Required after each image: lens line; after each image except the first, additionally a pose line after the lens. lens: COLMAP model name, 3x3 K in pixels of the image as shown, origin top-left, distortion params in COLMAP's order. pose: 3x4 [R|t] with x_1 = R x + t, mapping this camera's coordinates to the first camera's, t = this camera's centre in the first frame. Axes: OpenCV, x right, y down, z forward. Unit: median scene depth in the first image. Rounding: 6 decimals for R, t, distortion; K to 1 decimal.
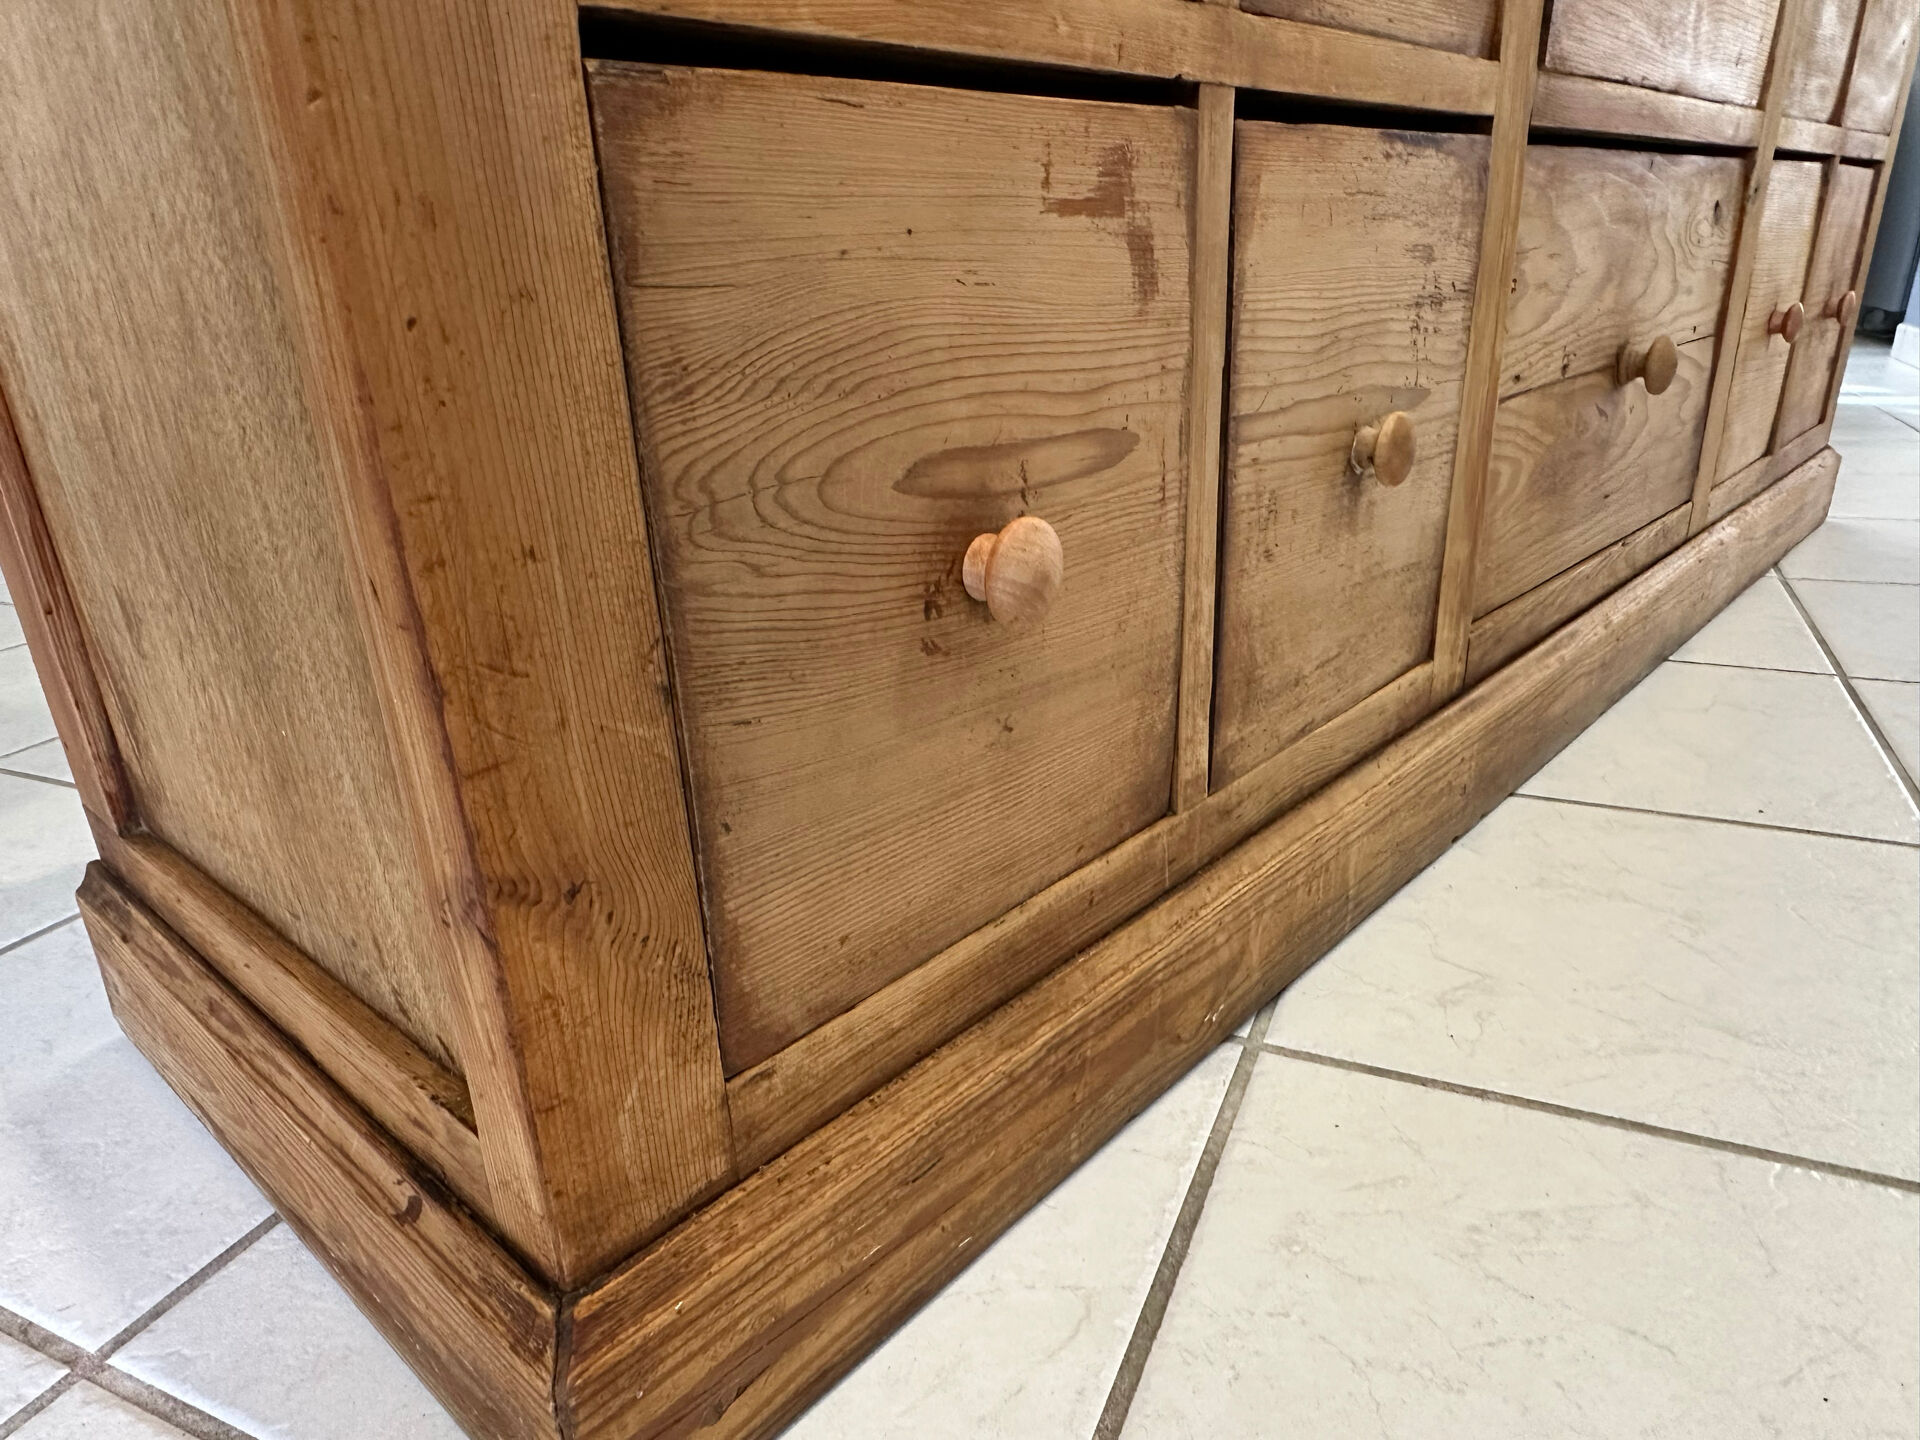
lens RADIAL K [[1230.5, 0, 936.3], [0, 1230.5, 752.3], [0, 0, 1]] dist [0.014696, -0.002028]
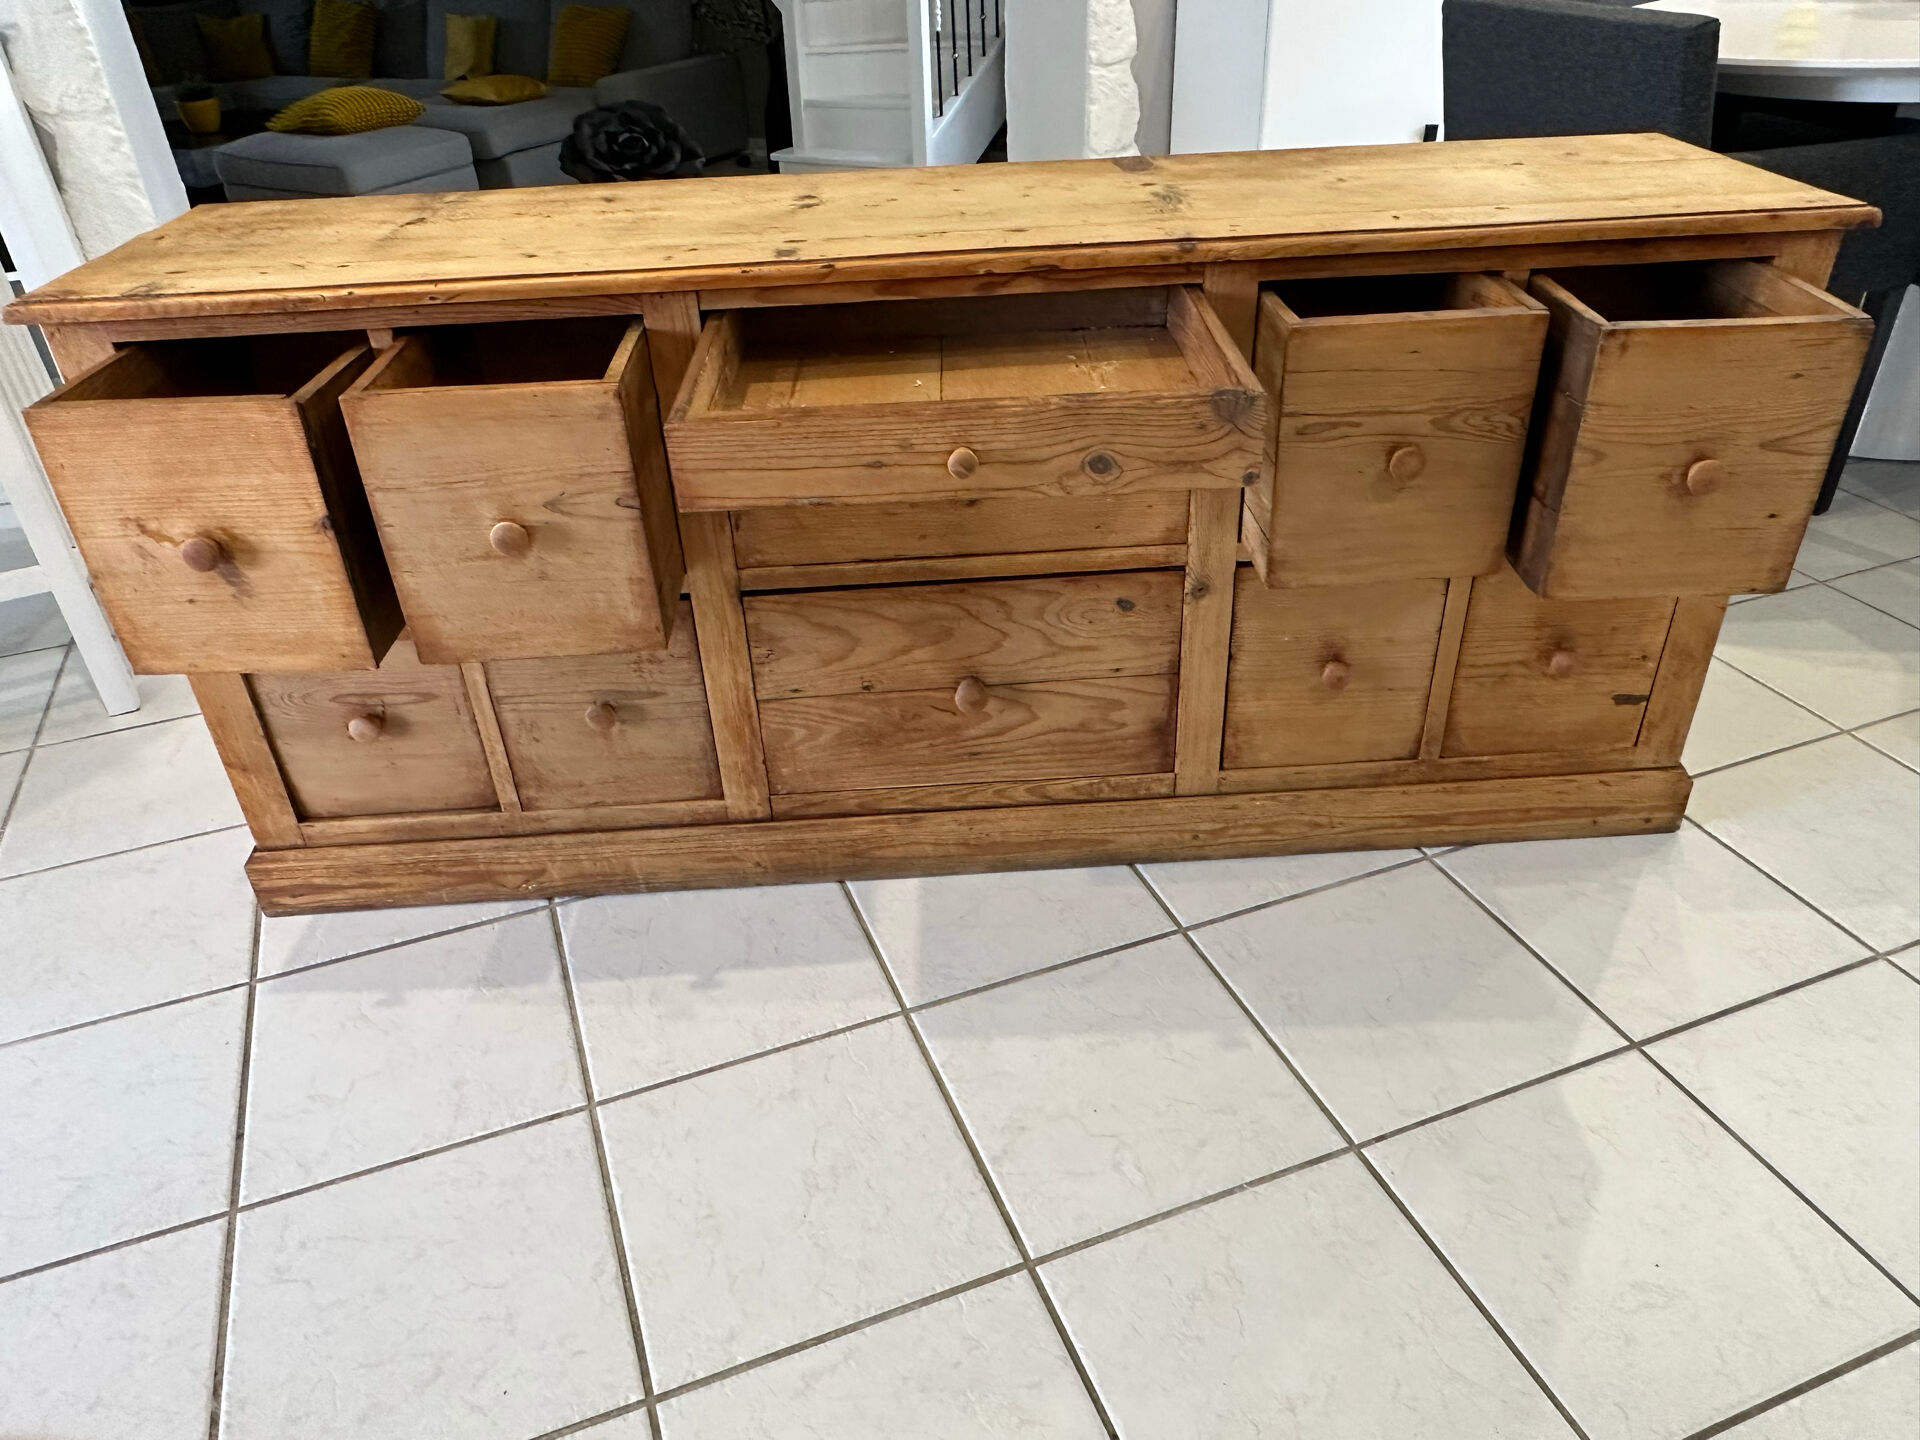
lens RADIAL K [[1341.6, 0, 955.4], [0, 1341.6, 748.7], [0, 0, 1]] dist [-0.009433, 0.004079]
pose [[0.716225, 0.397869, -0.573343, 2.821939], [-0.258796, 0.914408, 0.311259, -1.394617], [0.648110, -0.074553, 0.757889, -0.663822]]
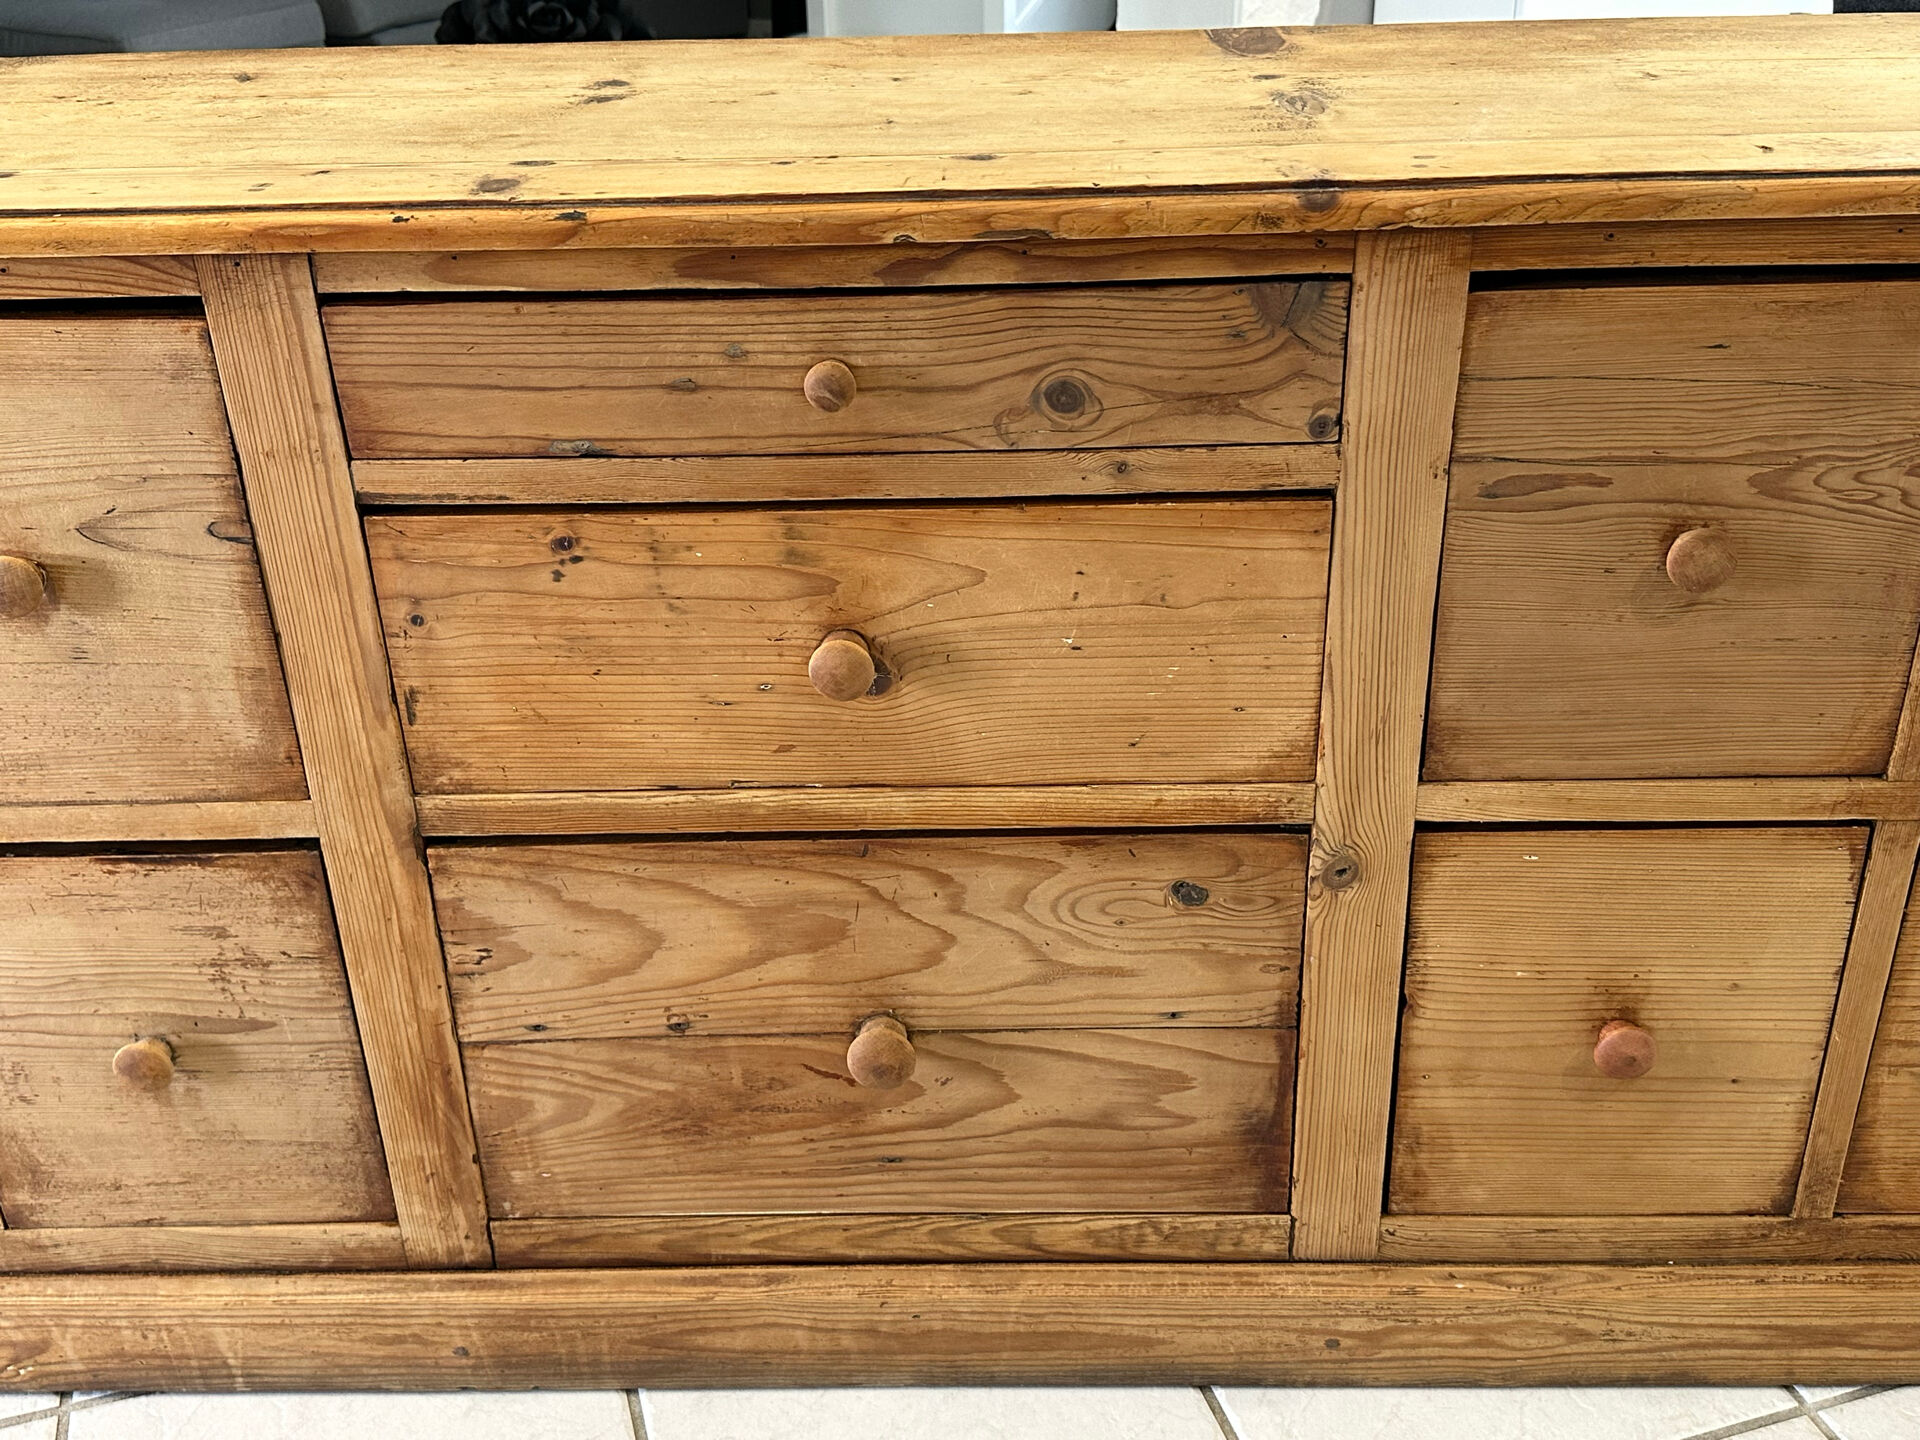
lens RADIAL K [[1952.1, 0, 962.9], [0, 1952.1, 712.9], [0, 0, 1]] dist [0.072275, 0.000000]
pose [[0.671171, 0.369896, -0.642423, 2.397555], [-0.286687, 0.928701, 0.235214, -1.483240], [0.683623, 0.026305, 0.729361, 0.120630]]
